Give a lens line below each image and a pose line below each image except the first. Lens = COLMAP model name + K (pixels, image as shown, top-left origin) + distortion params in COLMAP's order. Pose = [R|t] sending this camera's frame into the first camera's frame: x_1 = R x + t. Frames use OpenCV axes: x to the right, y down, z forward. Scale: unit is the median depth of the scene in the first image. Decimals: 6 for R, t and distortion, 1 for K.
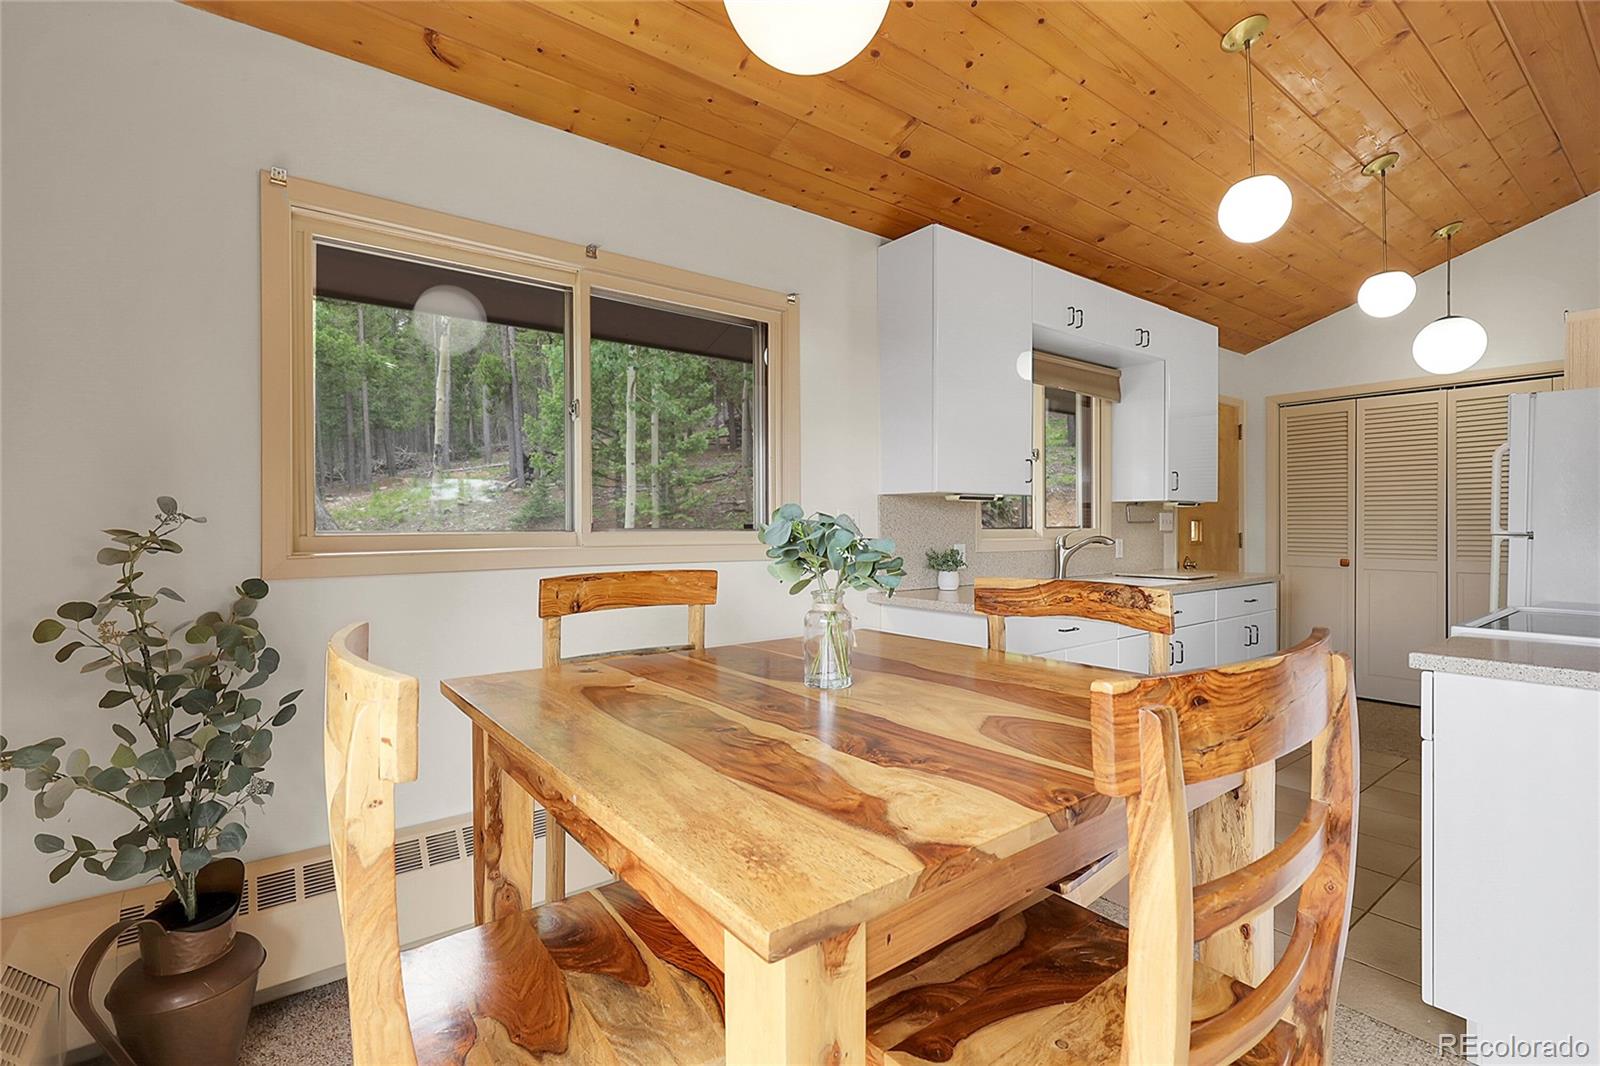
lens RADIAL K [[728.5, 0, 794.4], [0, 728.5, 529.6], [0, 0, 1]] dist [0.002233, 0.000627]
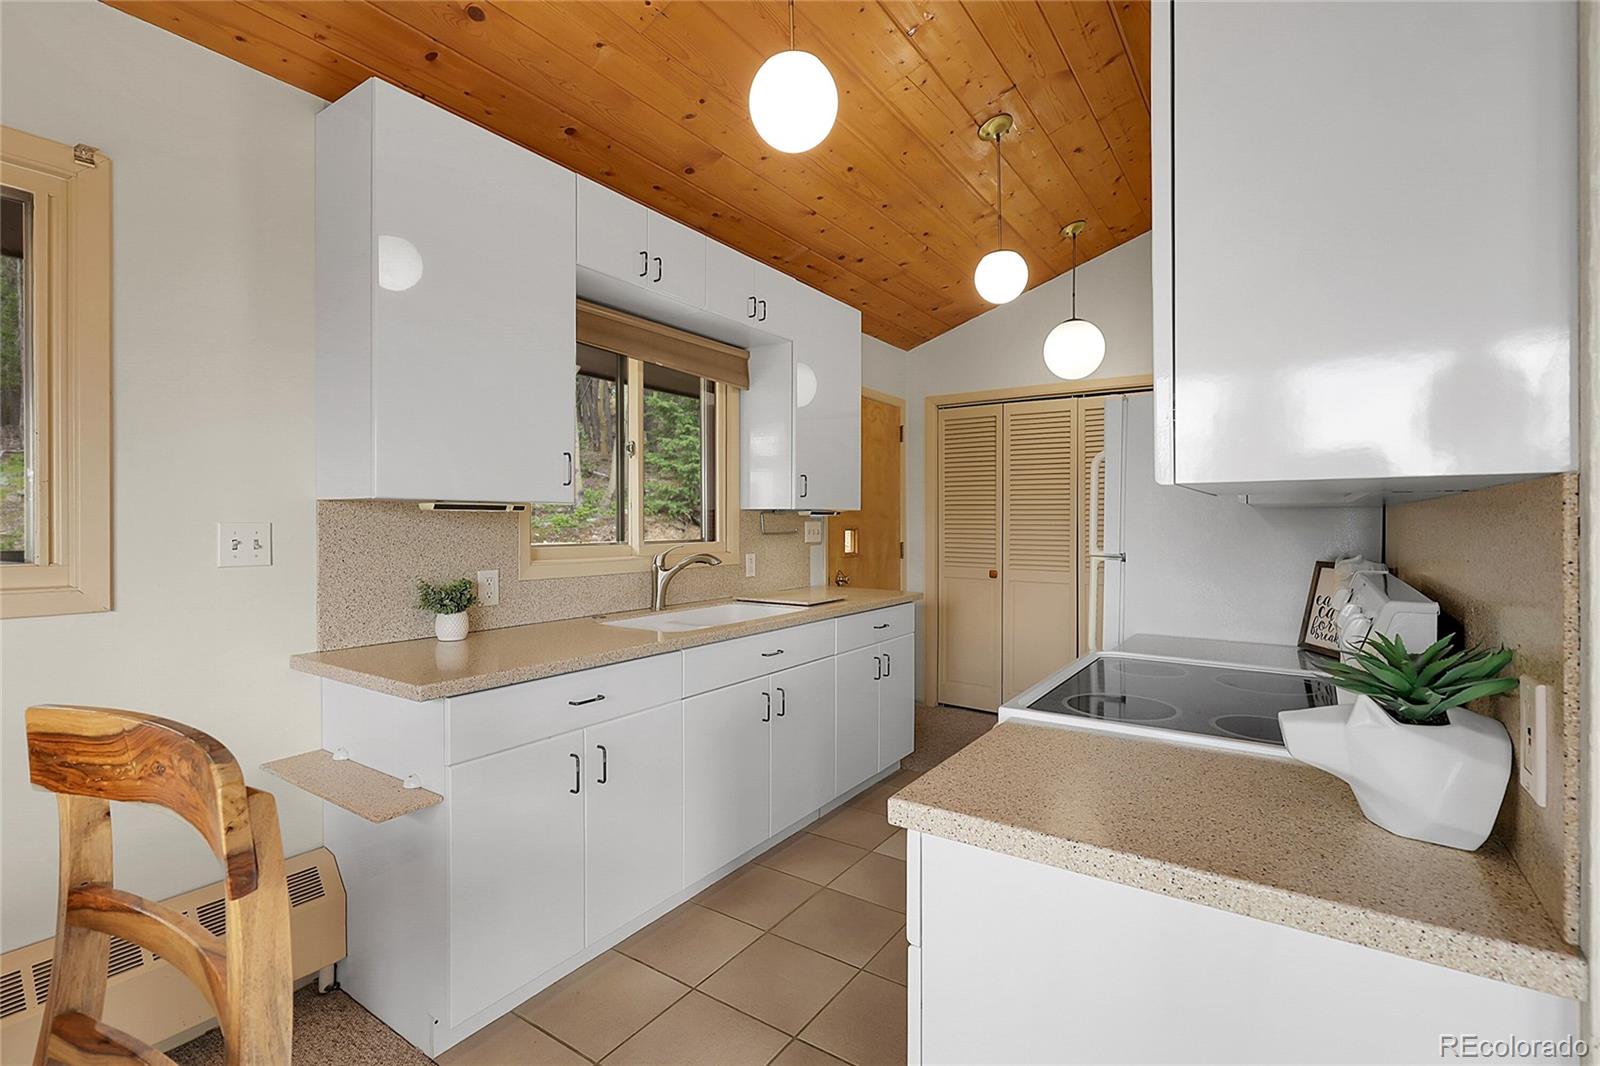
lens RADIAL K [[728.5, 0, 803.9], [0, 728.5, 525.9], [0, 0, 1]] dist [0.002233, 0.000627]
pose [[0.948609, 0.000824, 0.316449, 0.283624], [-0.000610, 1.000000, -0.000777, -0.021959], [-0.316450, 0.000544, 0.948609, 0.226311]]
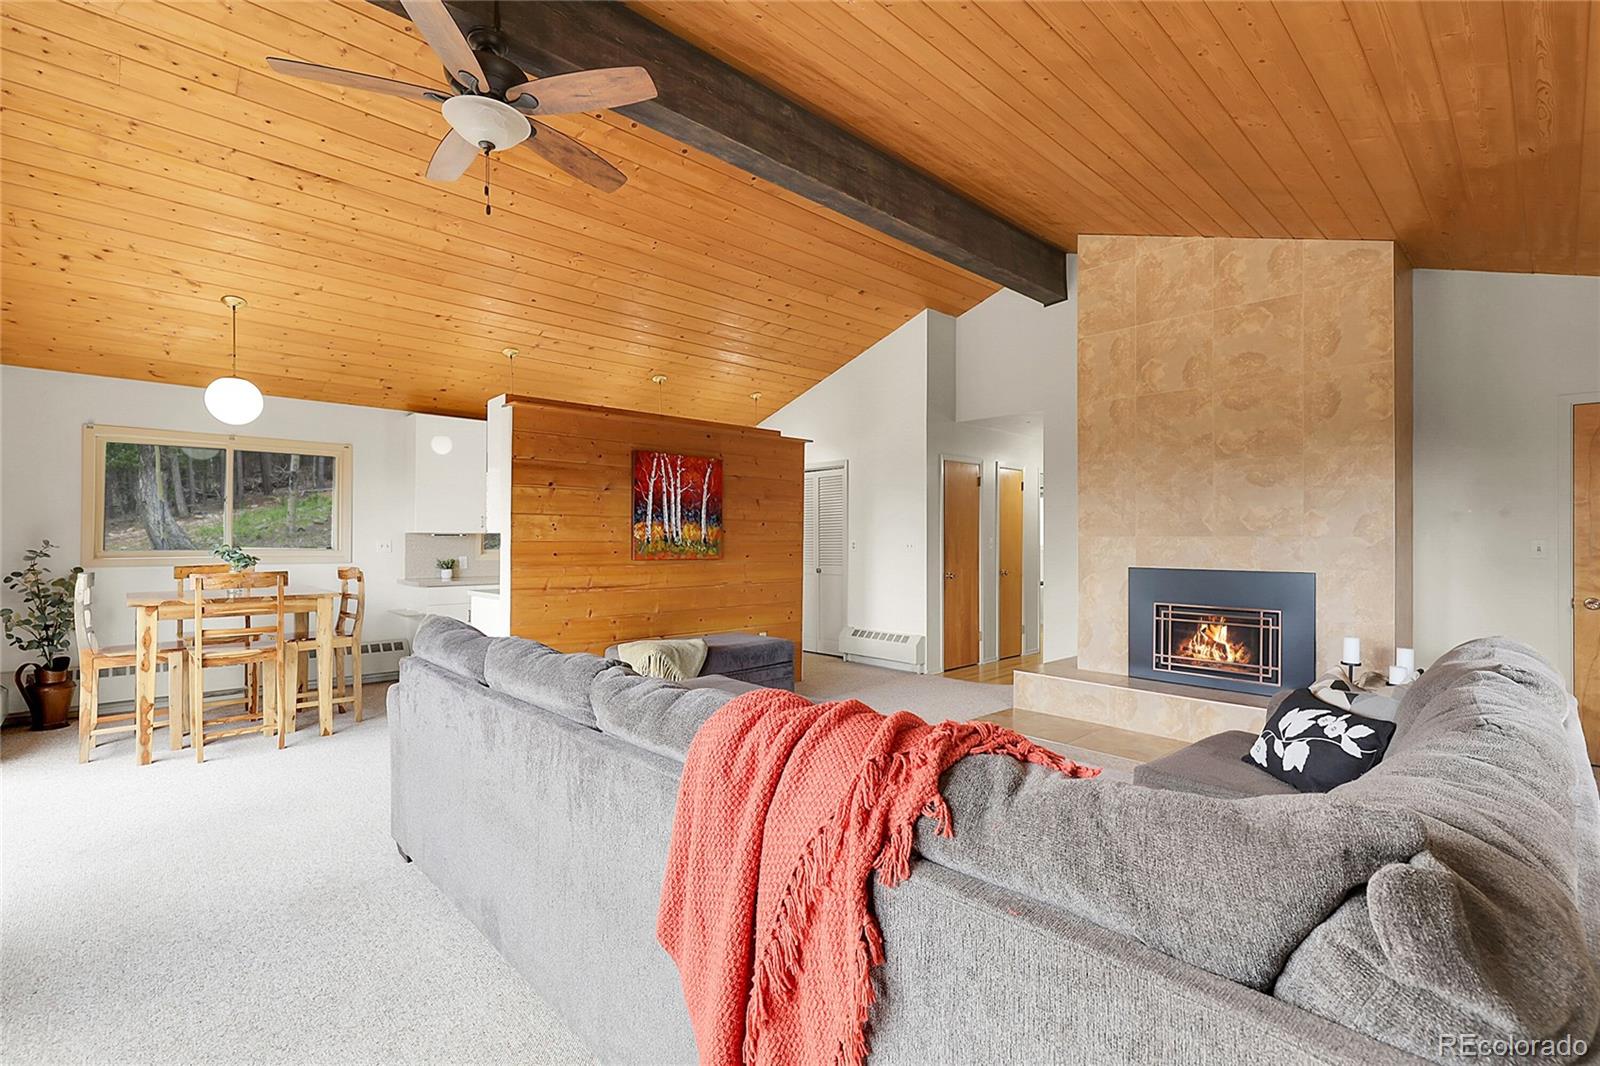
lens RADIAL K [[728.5, 0, 793.9], [0, 728.5, 528.7], [0, 0, 1]] dist [0.002233, 0.000627]
pose [[0.995269, 0.005842, 0.096987, 0.930167], [-0.003661, 0.999737, -0.022656, -0.014932], [-0.097094, 0.022194, 0.995028, -1.115024]]
